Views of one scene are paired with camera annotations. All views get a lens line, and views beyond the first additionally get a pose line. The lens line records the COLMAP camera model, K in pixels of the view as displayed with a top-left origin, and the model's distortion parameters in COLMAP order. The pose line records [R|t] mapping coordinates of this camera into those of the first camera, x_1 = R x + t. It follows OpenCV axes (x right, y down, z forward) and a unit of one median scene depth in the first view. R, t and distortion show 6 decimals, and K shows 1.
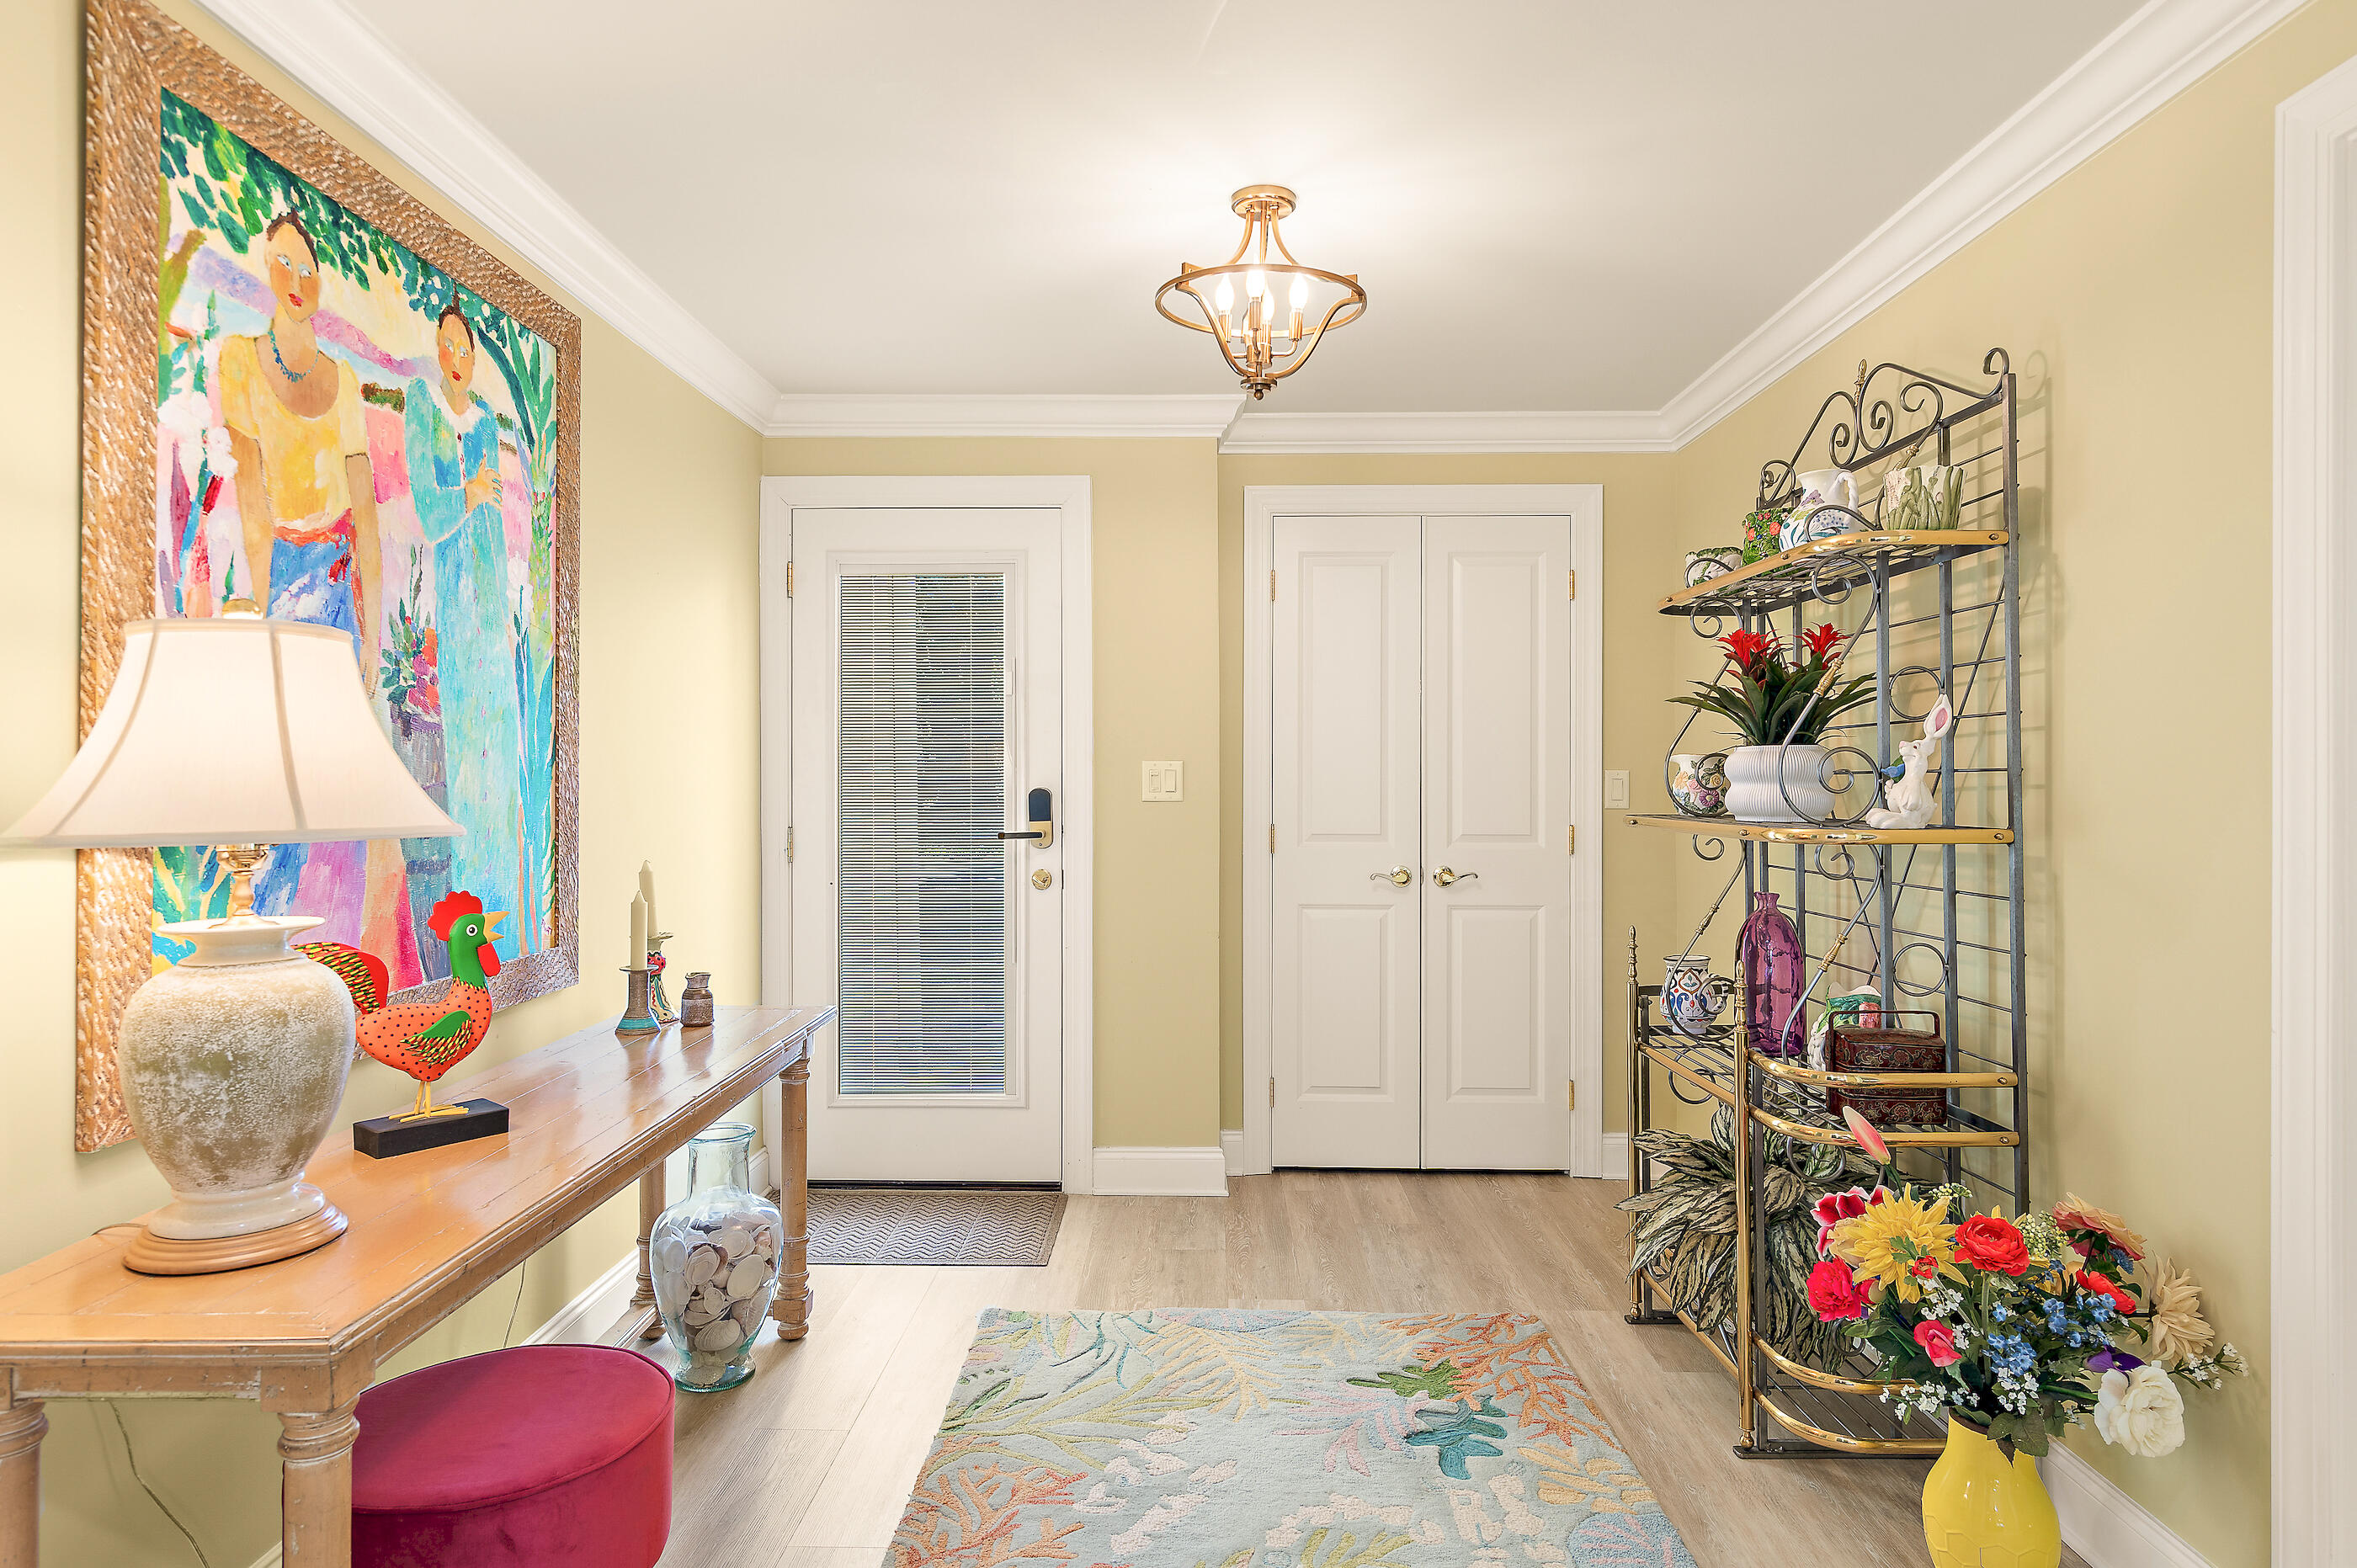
lens RADIAL K [[1408.8, 0, 1176.2], [0, 1408.8, 776.7], [0, 0, 1]] dist [-0.032098, -0.000918]
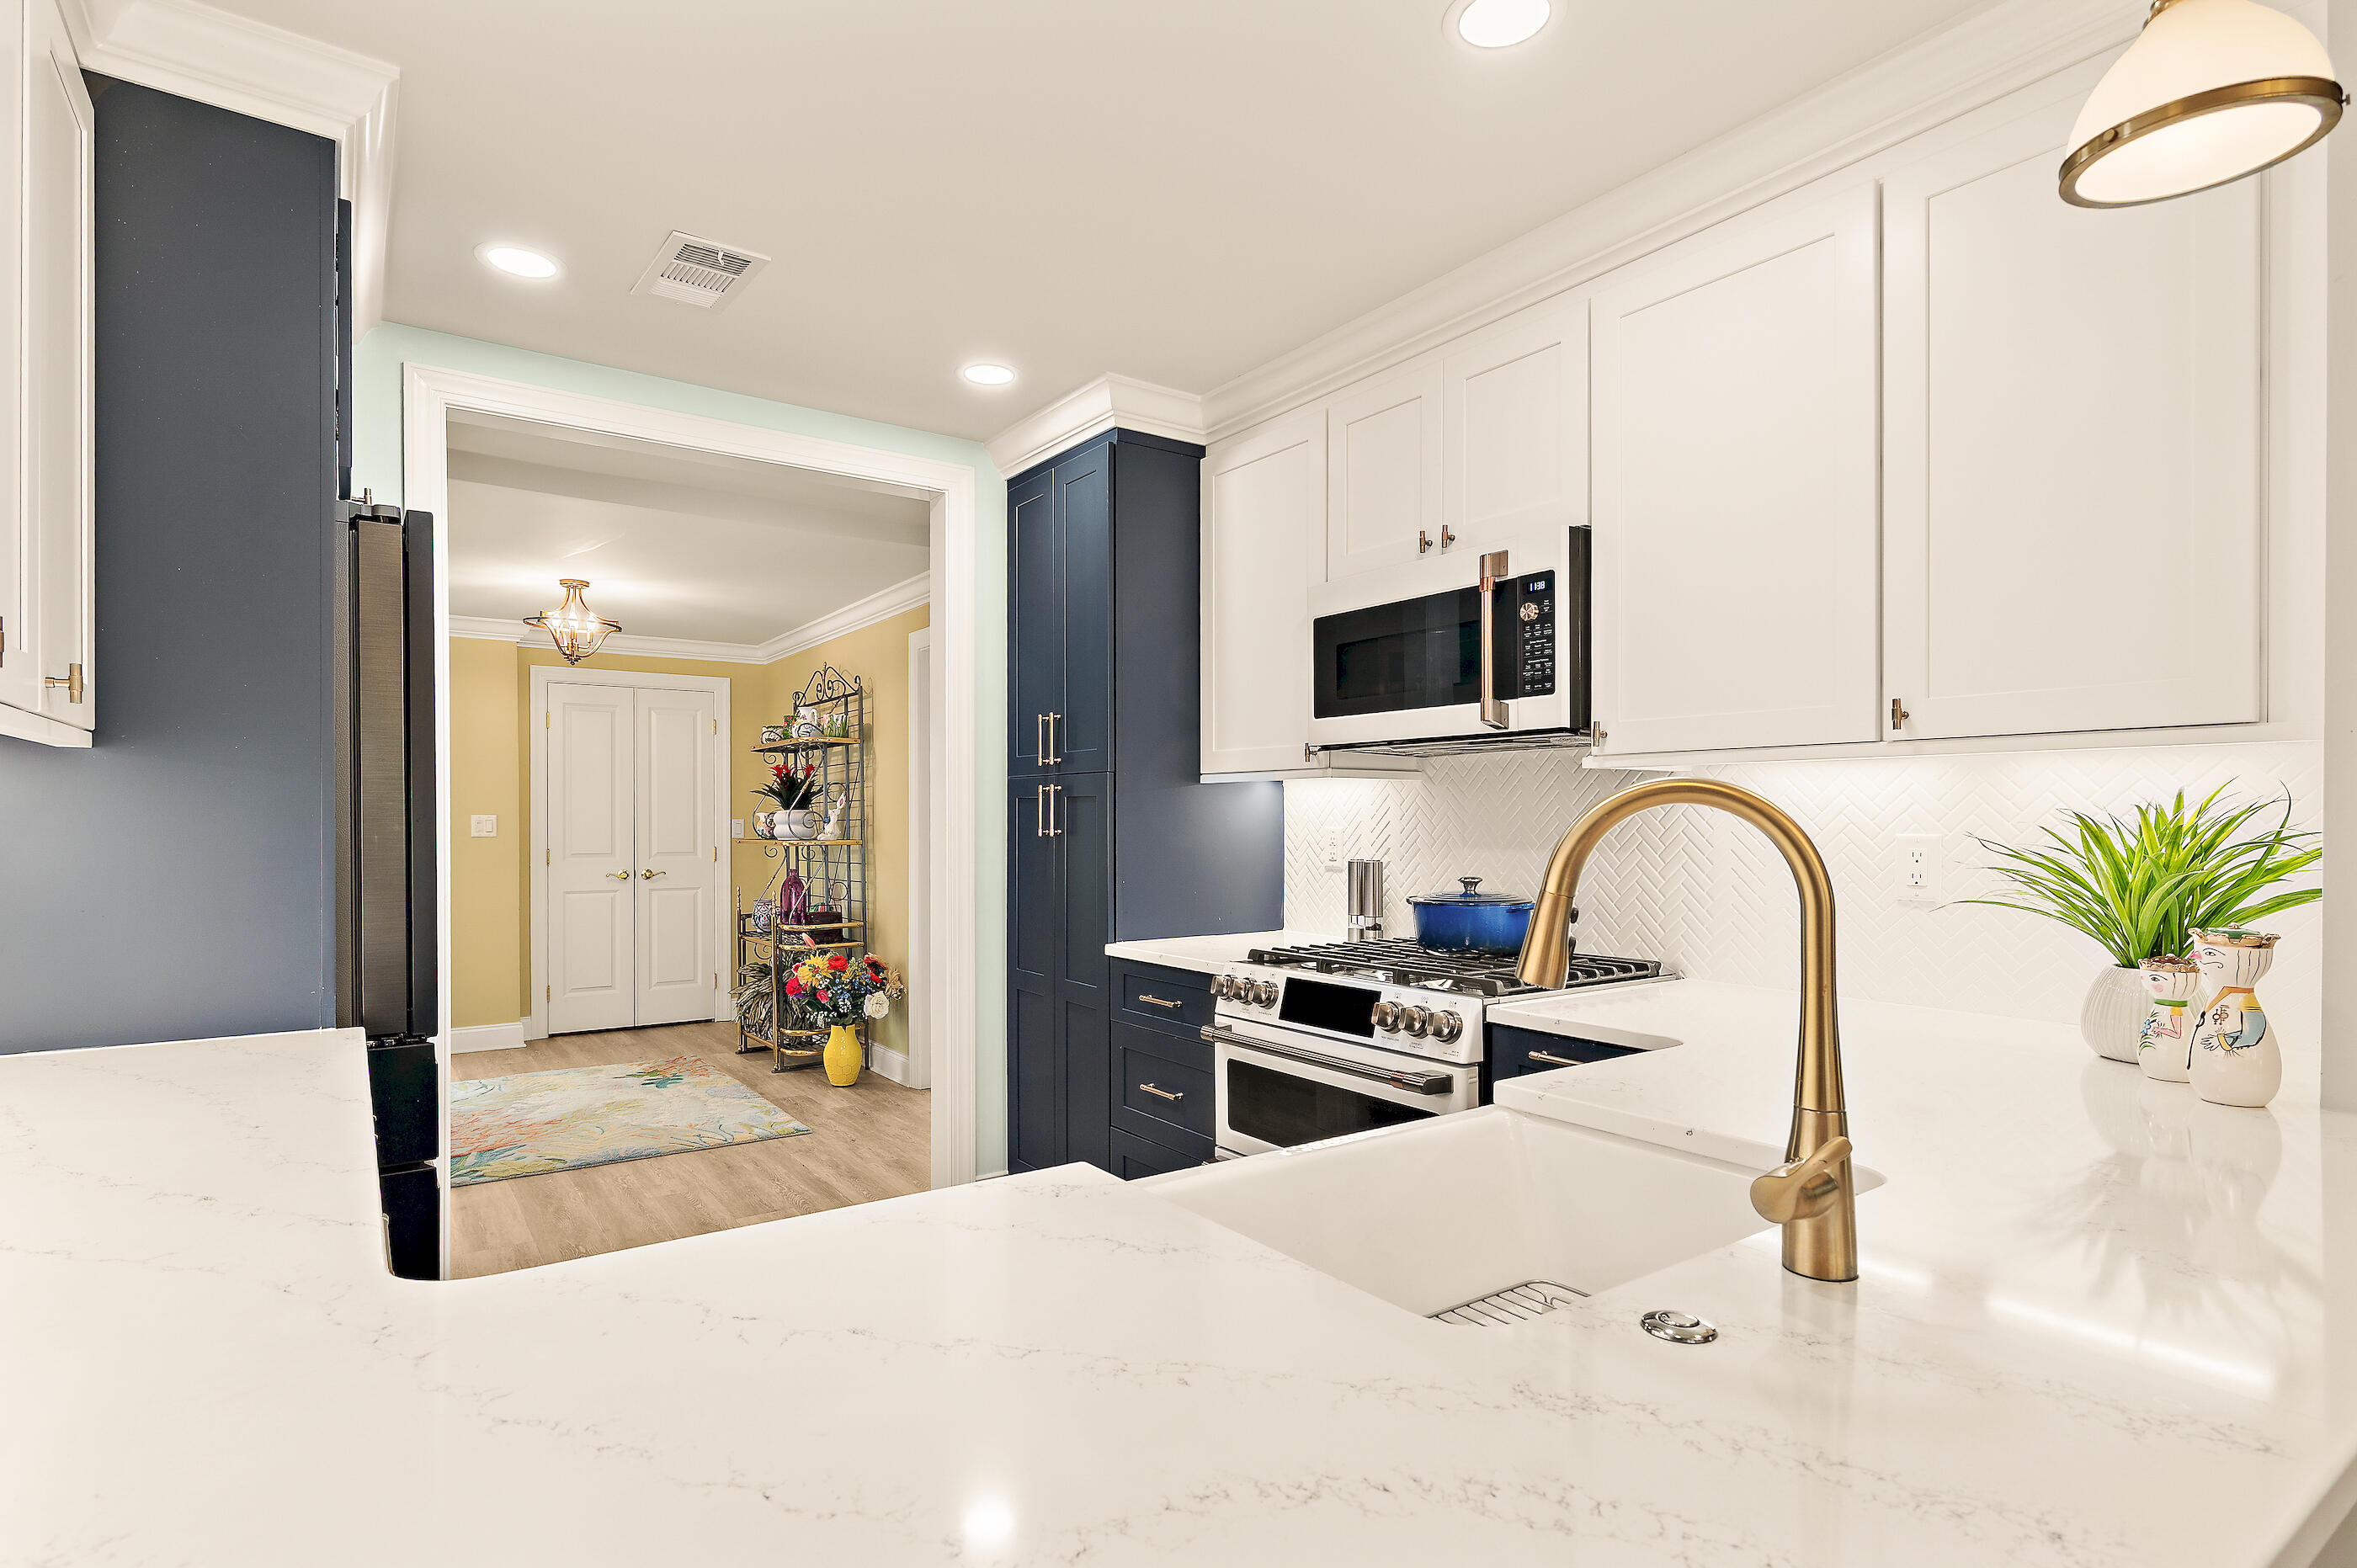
lens RADIAL K [[1176.4, 0, 1145.6], [0, 1176.4, 821.0], [0, 0, 1]] dist [-0.002319, 0.000007]
pose [[0.820214, -0.003277, 0.572048, -0.288081], [0.004624, 0.999989, -0.000902, 0.003019], [-0.572039, 0.003385, 0.820220, -1.204326]]
